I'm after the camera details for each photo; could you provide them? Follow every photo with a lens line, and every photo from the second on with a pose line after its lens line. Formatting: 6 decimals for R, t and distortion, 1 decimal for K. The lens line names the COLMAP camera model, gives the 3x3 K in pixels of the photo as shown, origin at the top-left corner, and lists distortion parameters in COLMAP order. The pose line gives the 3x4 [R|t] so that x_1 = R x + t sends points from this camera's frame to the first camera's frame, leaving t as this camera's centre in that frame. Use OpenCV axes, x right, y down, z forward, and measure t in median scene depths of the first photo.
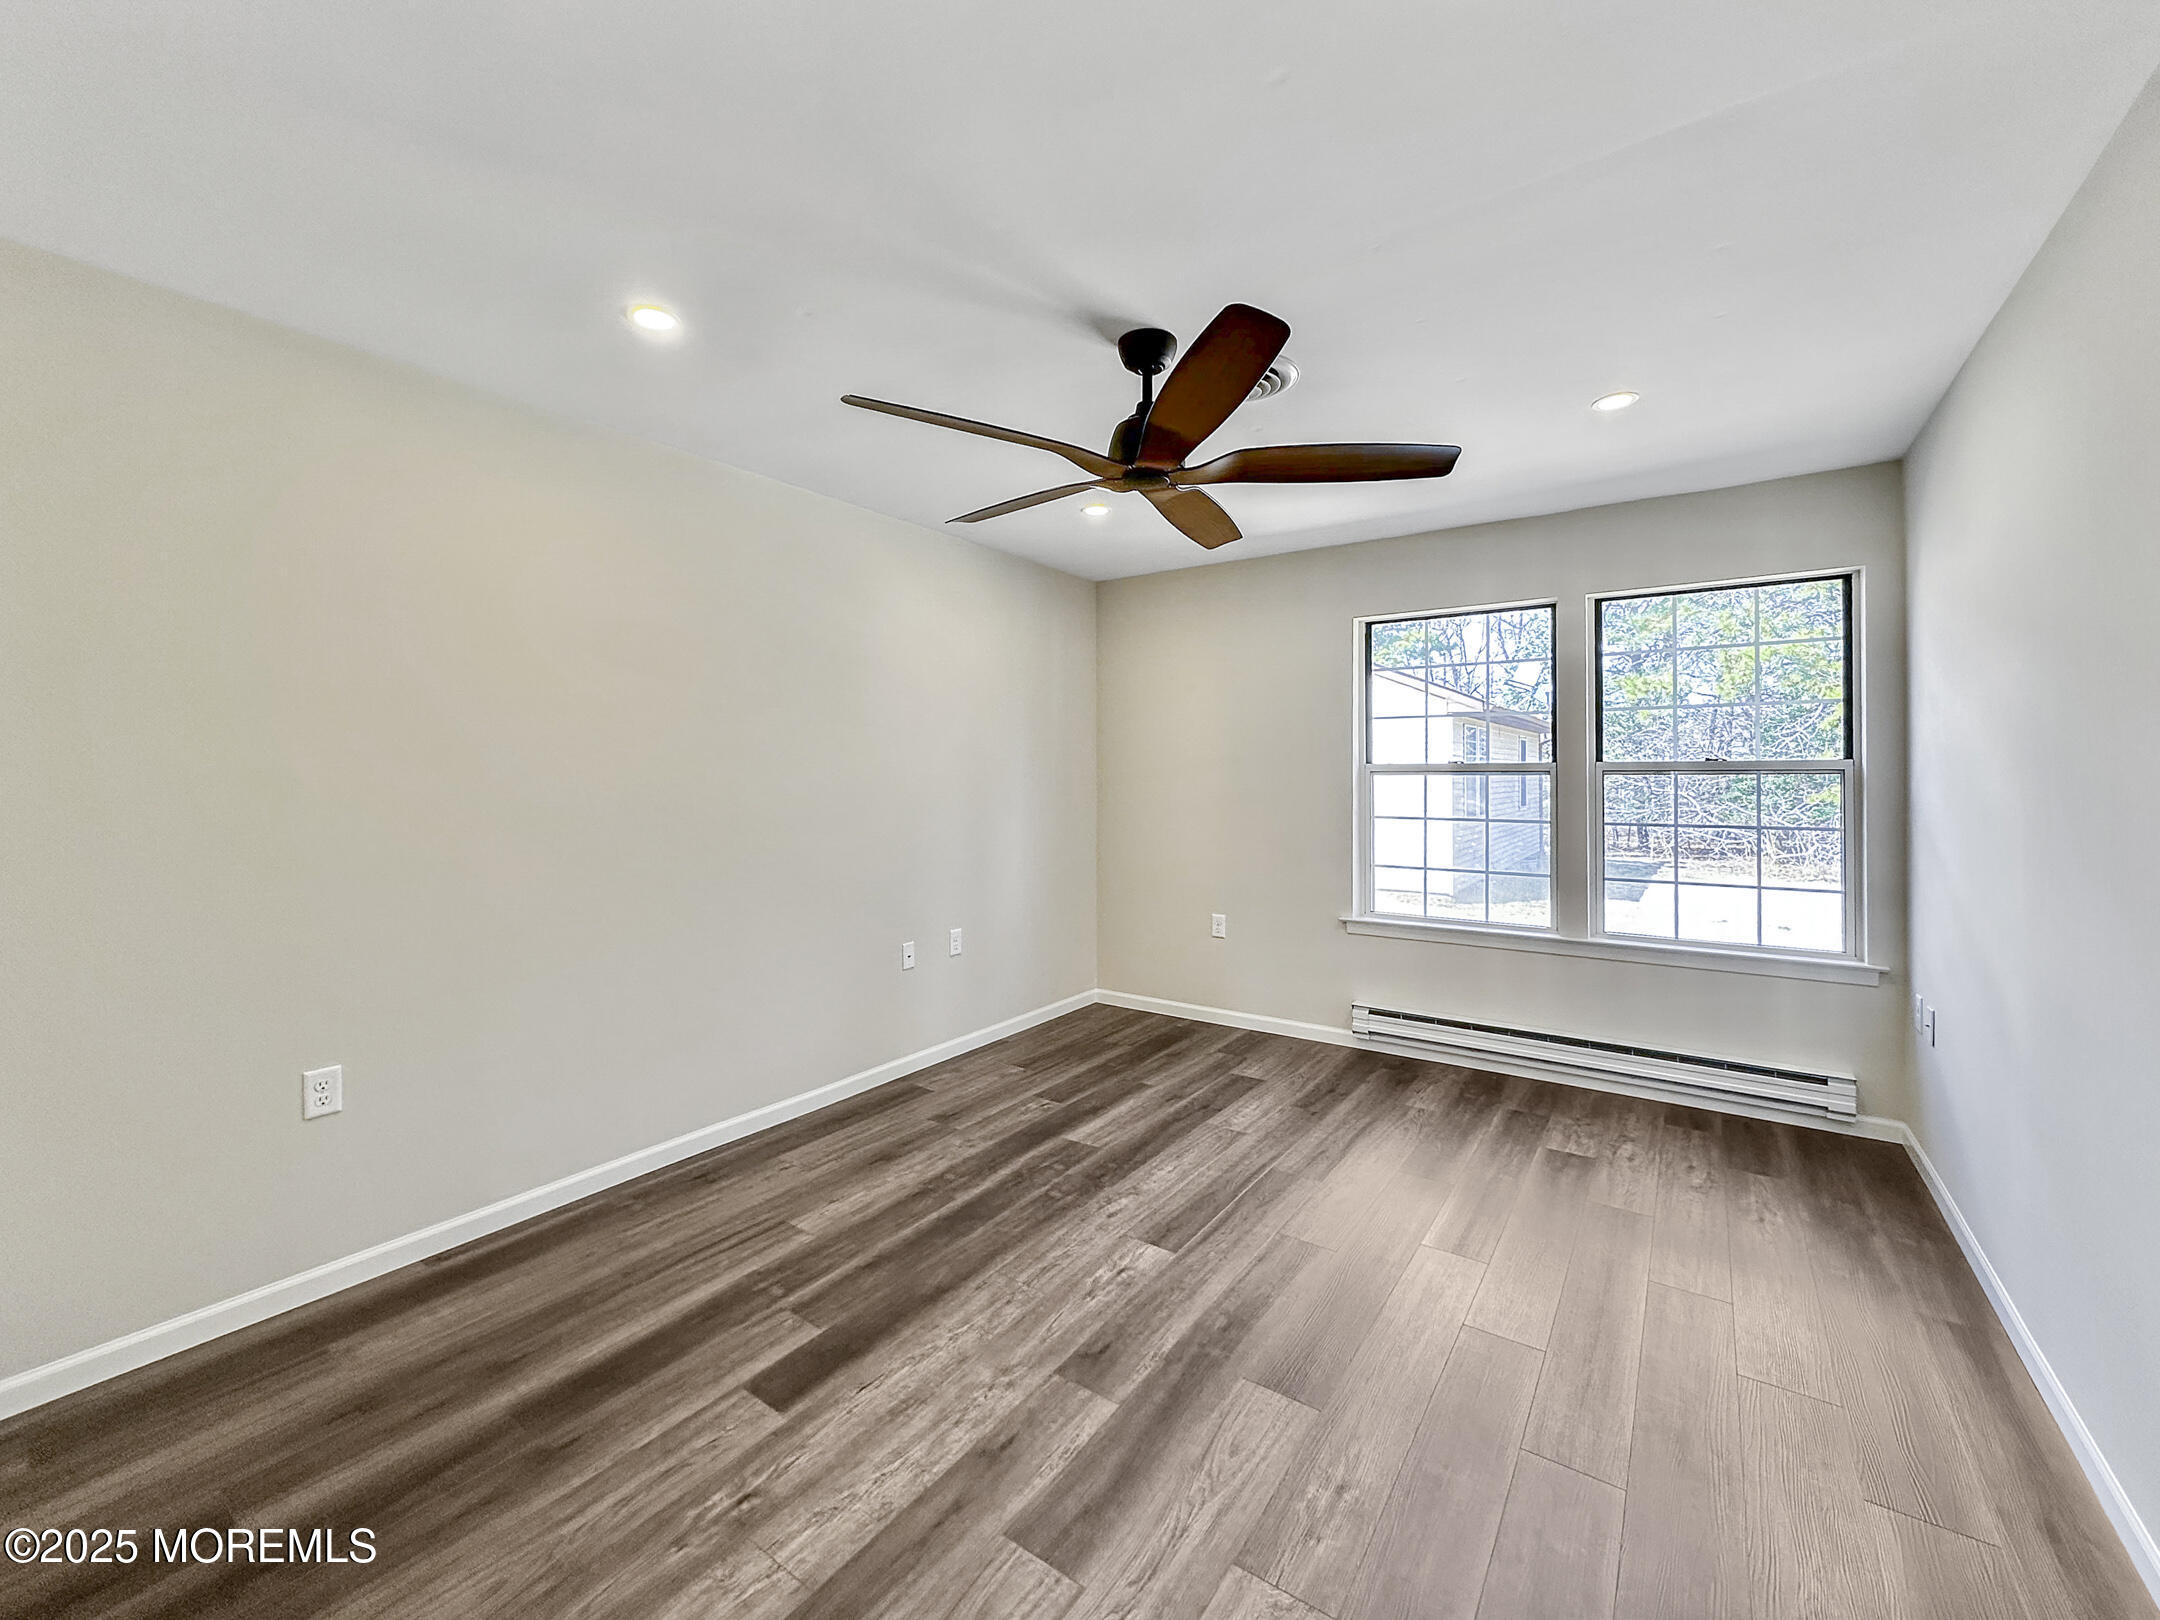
lens RADIAL K [[878.2, 0, 1078.2], [0, 878.2, 787.3], [0, 0, 1]] dist [-0.001164, -0.000136]
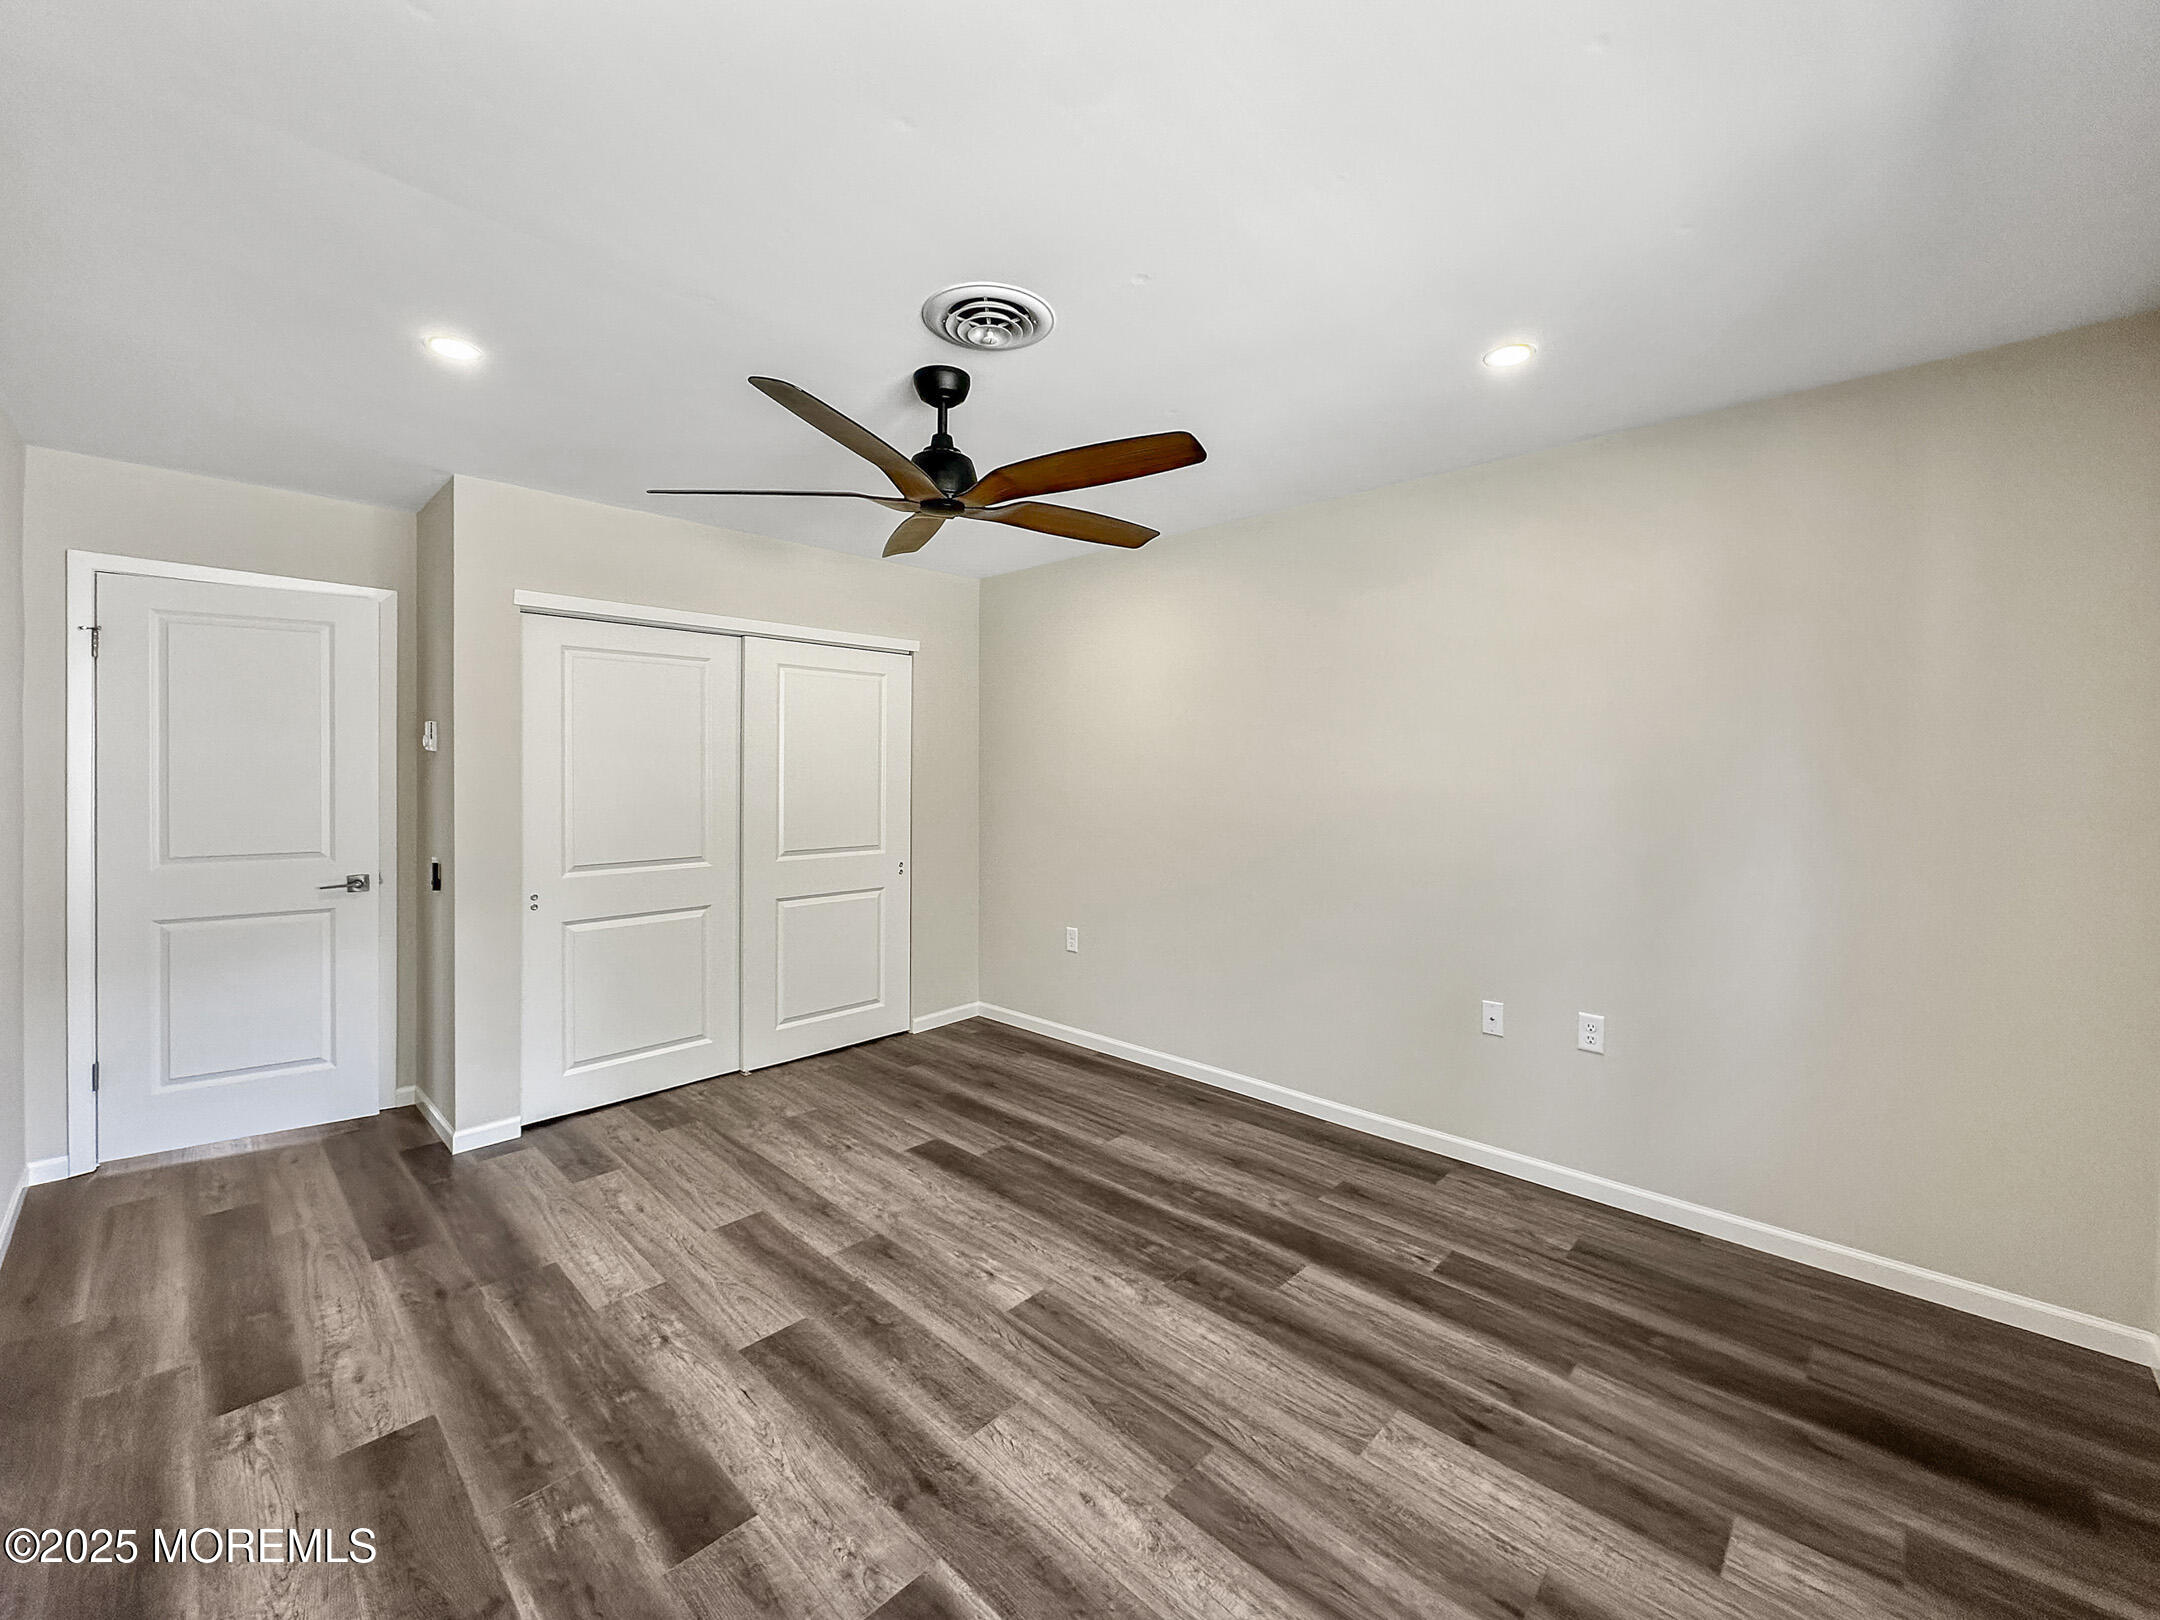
lens RADIAL K [[878.2, 0, 1078.2], [0, 878.2, 787.3], [0, 0, 1]] dist [-0.001164, -0.000136]
pose [[-0.148540, 0.019581, -0.988713, 0.886354], [-0.018412, 0.999576, 0.022562, -0.030513], [0.988735, 0.021556, -0.148116, 1.070546]]
